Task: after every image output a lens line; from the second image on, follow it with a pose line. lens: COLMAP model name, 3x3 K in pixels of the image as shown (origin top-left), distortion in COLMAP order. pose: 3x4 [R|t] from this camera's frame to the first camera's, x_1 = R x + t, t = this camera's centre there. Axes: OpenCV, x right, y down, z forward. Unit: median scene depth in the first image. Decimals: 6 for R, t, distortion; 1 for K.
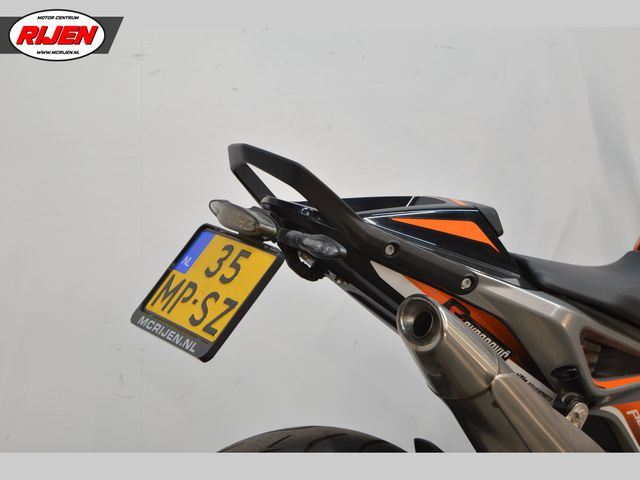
lens RADIAL K [[1536.6, 0, 319.8], [0, 1536.6, 239.5], [0, 0, 1]] dist [-0.242799, 0.000000]
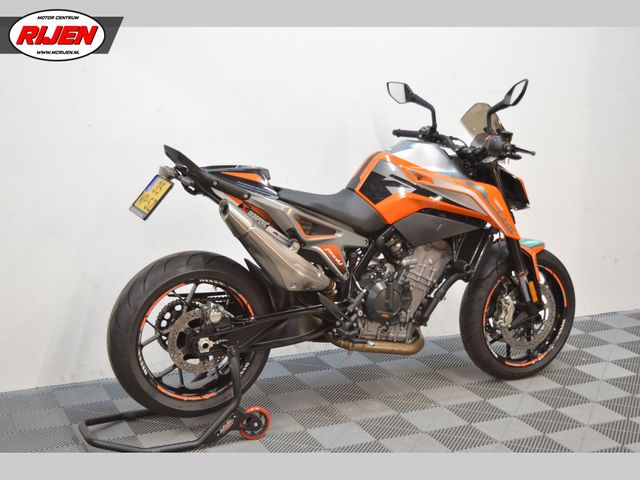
lens RADIAL K [[1042.6, 0, 321.4], [0, 1042.6, 237.9], [0, 0, 1]] dist [-0.018231, 0.000000]
pose [[0.992933, 0.010581, -0.118206, 0.442201], [-0.008604, 0.999815, 0.017219, 0.069138], [0.118367, -0.016081, 0.992840, -0.825178]]
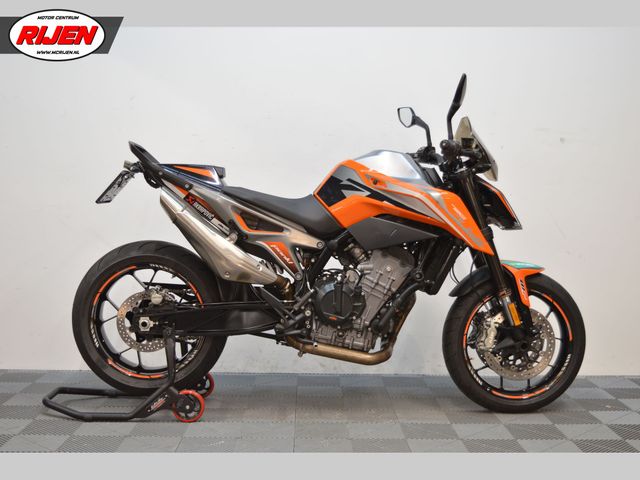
lens RADIAL K [[850.5, 0, 318.5], [0, 850.5, 240.7], [0, 0, 1]] dist [-0.035507, 0.000000]
pose [[0.860537, 0.019483, -0.509016, 1.124983], [-0.086810, 0.990260, -0.108858, 0.283022], [0.501937, 0.137863, 0.853846, -0.253956]]
